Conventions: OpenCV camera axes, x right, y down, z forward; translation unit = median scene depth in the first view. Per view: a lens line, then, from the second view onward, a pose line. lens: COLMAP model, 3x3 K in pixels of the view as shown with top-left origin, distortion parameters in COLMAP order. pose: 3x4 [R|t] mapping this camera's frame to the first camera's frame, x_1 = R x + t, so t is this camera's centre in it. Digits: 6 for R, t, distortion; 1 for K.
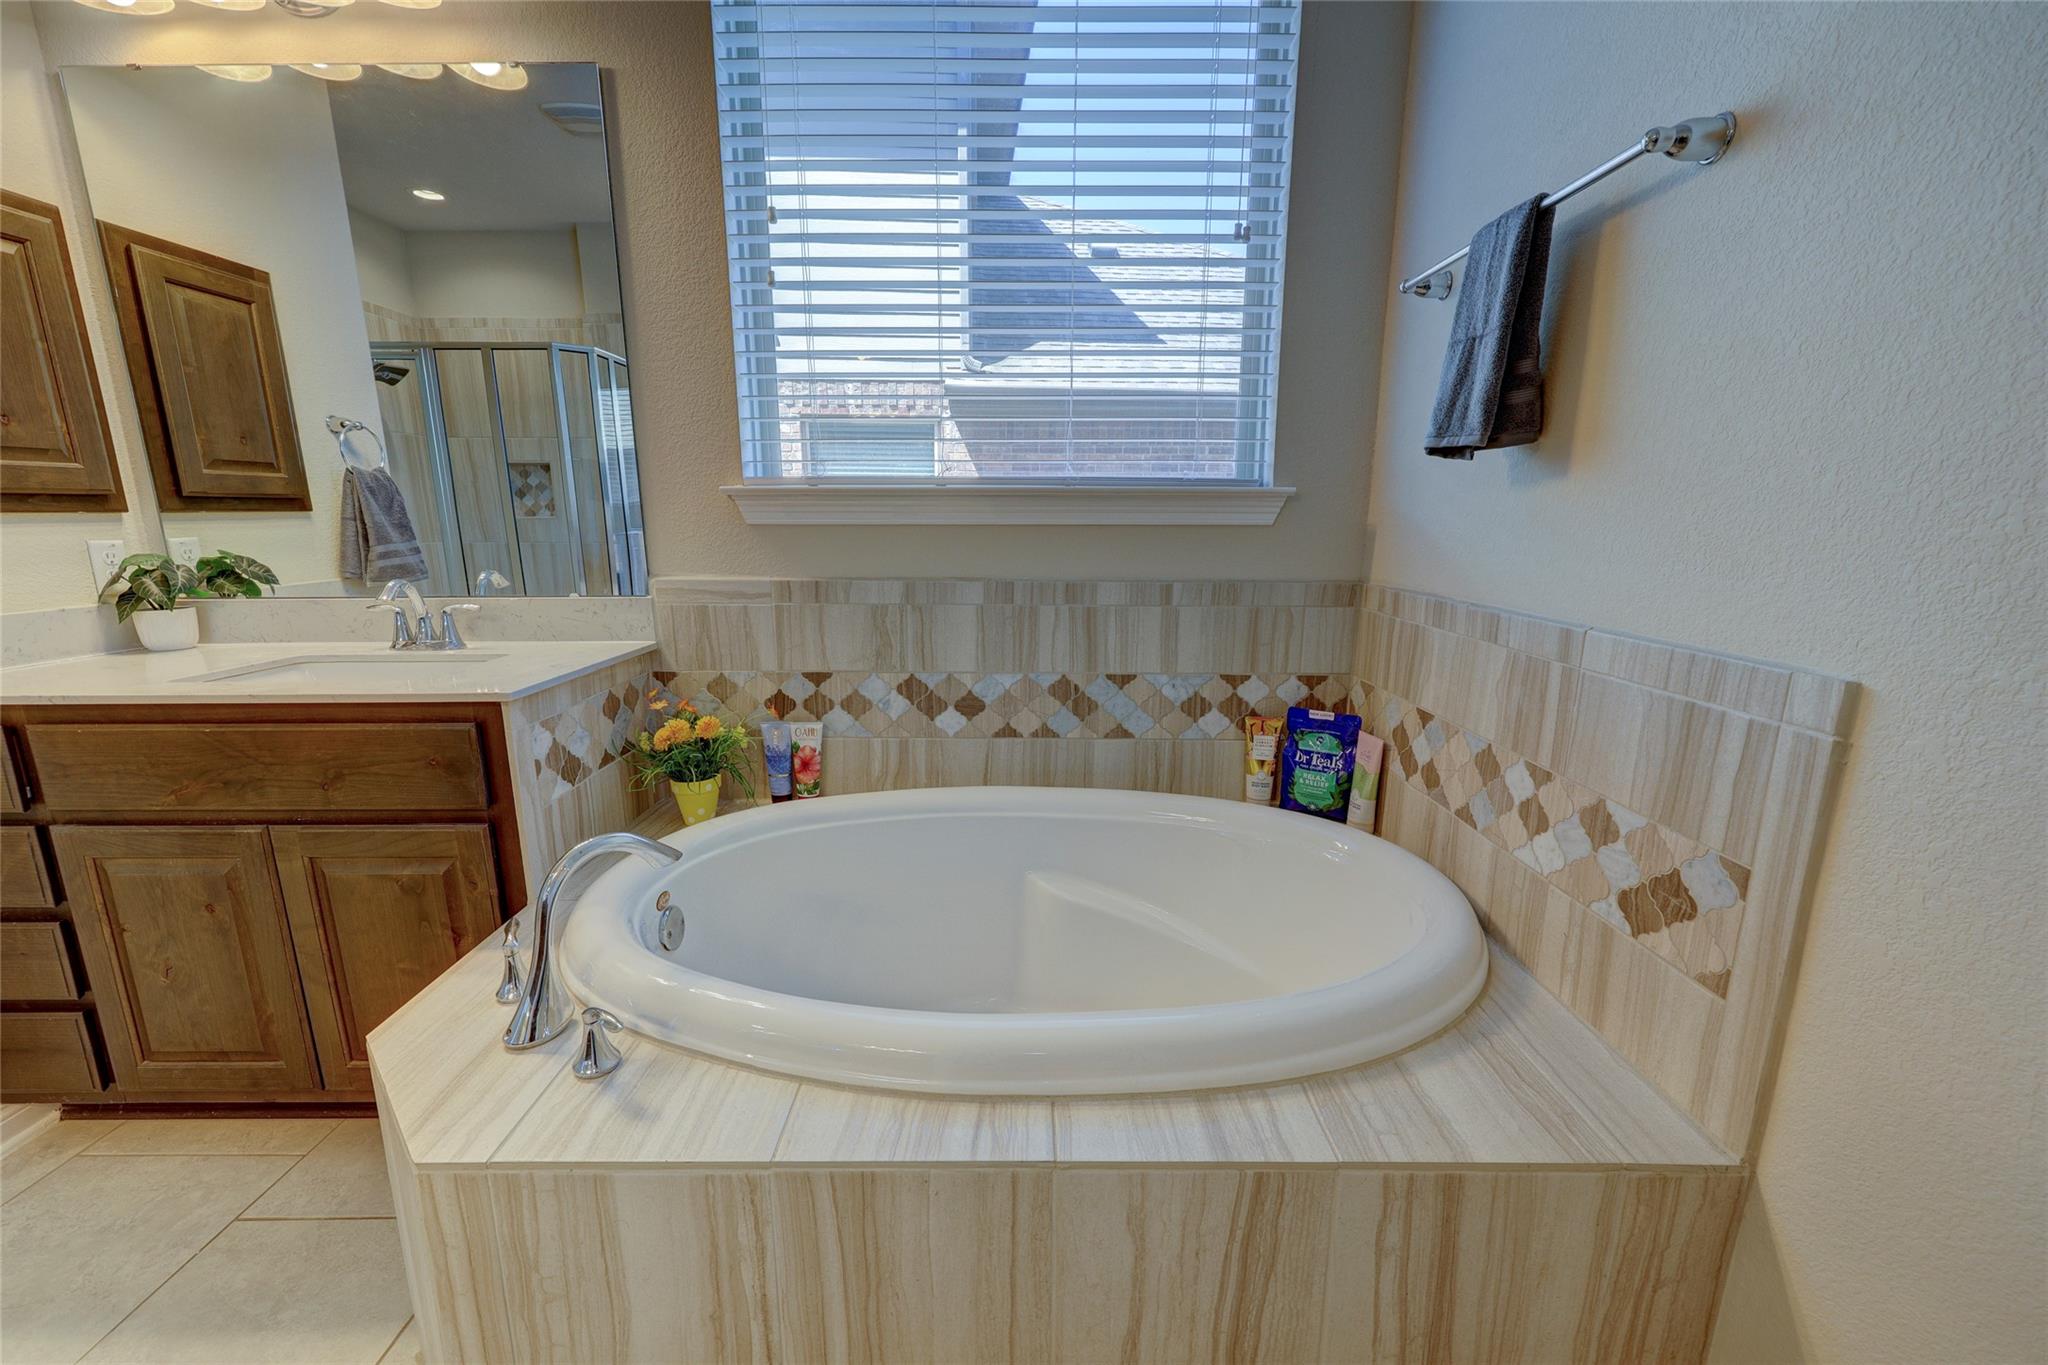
lens RADIAL K [[822.6, 0, 1023.4], [0, 822.6, 685.7], [0, 0, 1]] dist [-0.013831, -0.000939]
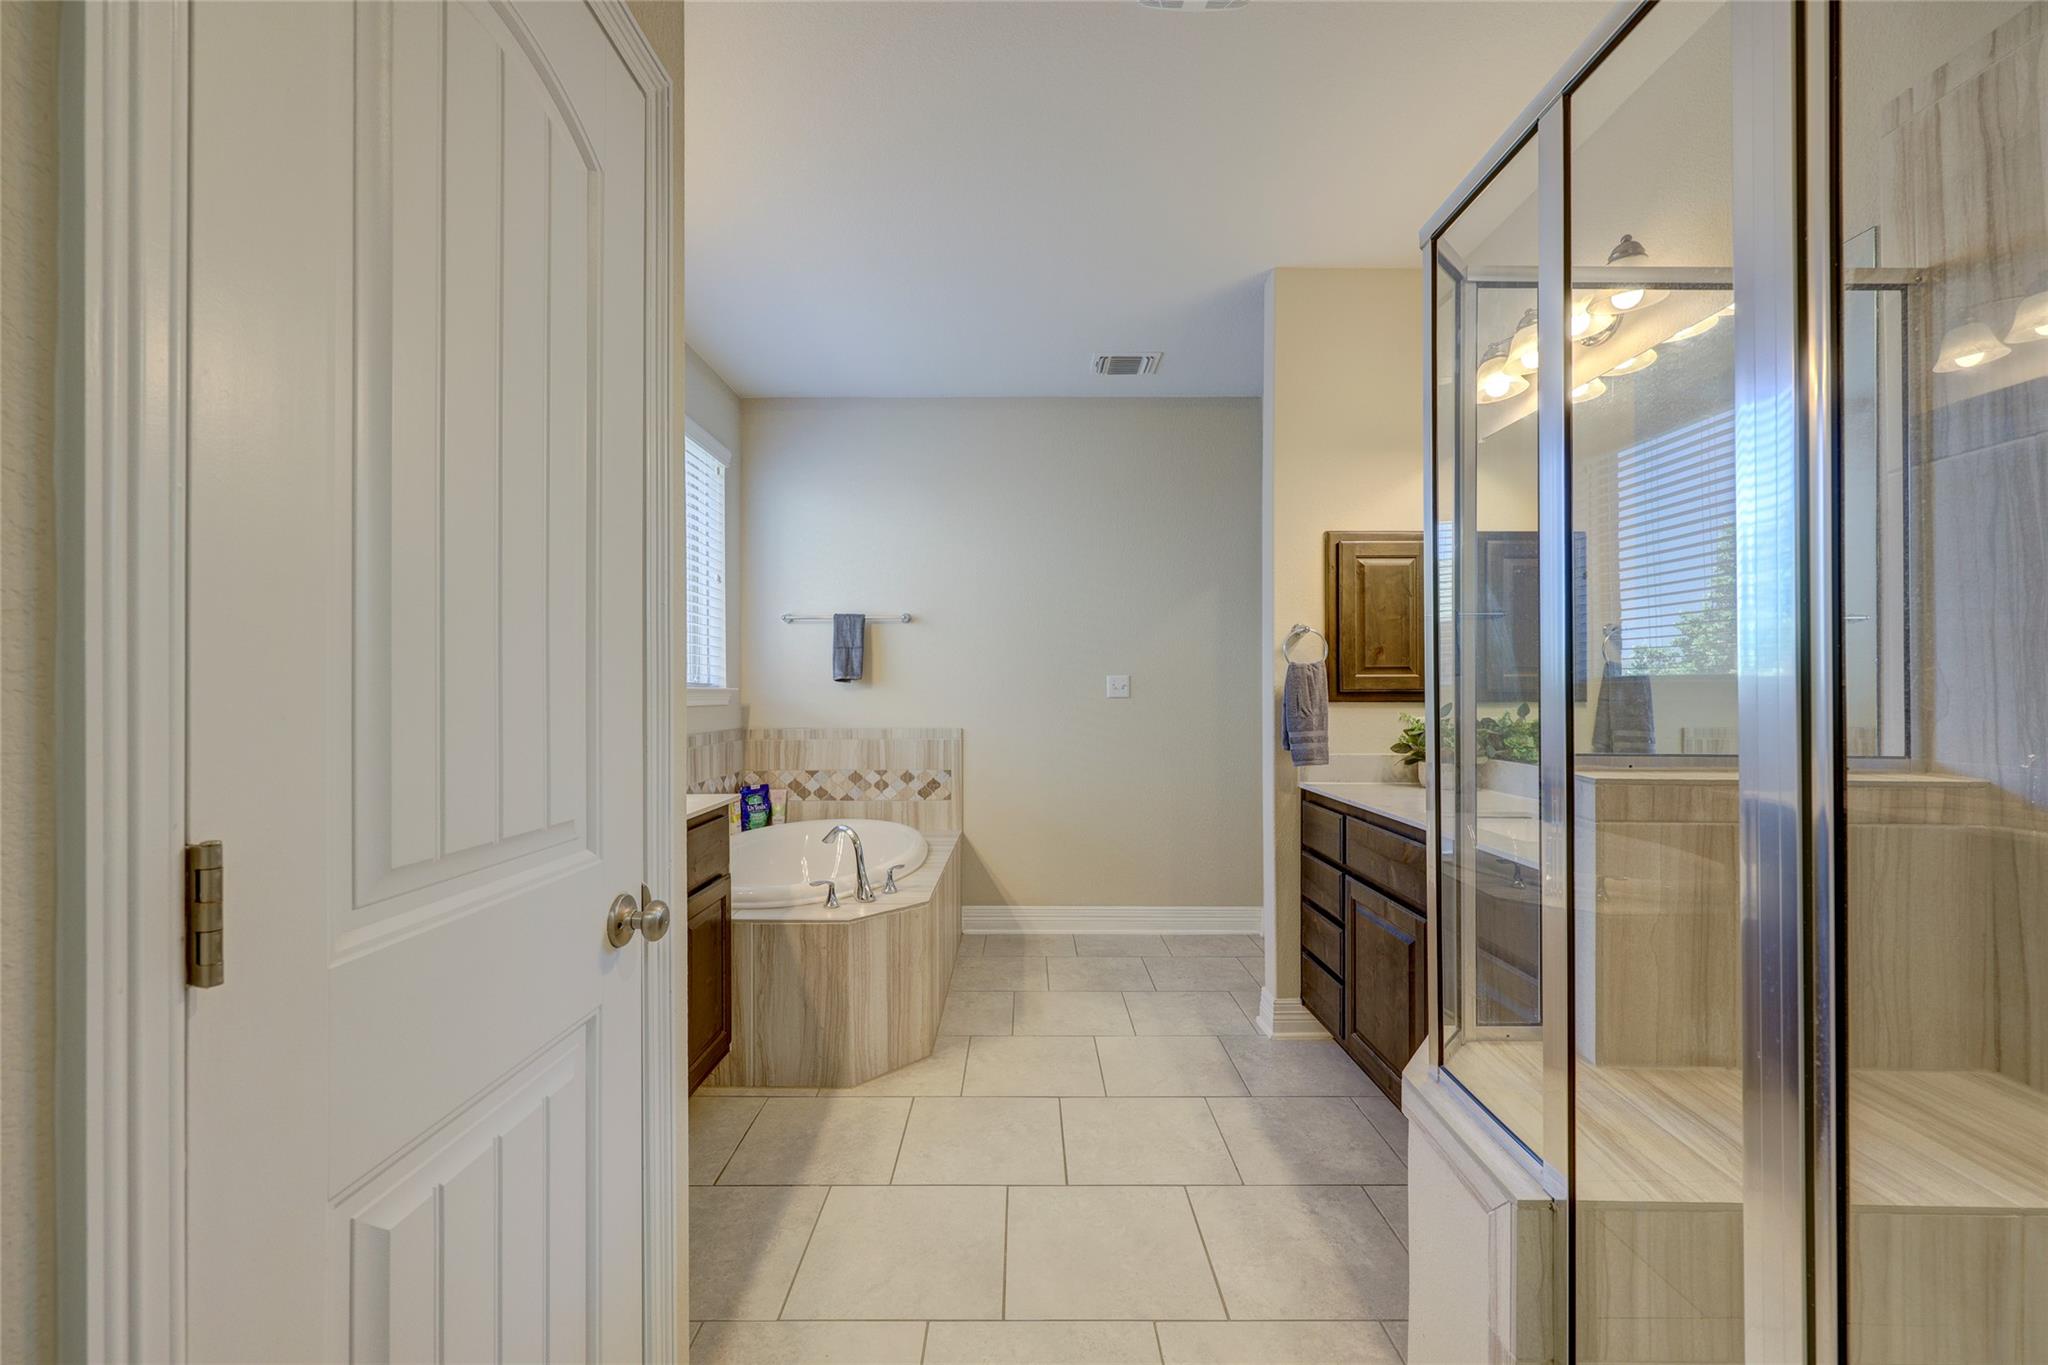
lens RADIAL K [[822.6, 0, 1024.4], [0, 822.6, 686.4], [0, 0, 1]] dist [-0.013831, -0.000939]
pose [[0.010573, 0.006411, 0.999924, -2.780062], [0.210639, 0.977527, -0.008495, -0.087913], [-0.977507, 0.210713, 0.008985, 0.295005]]
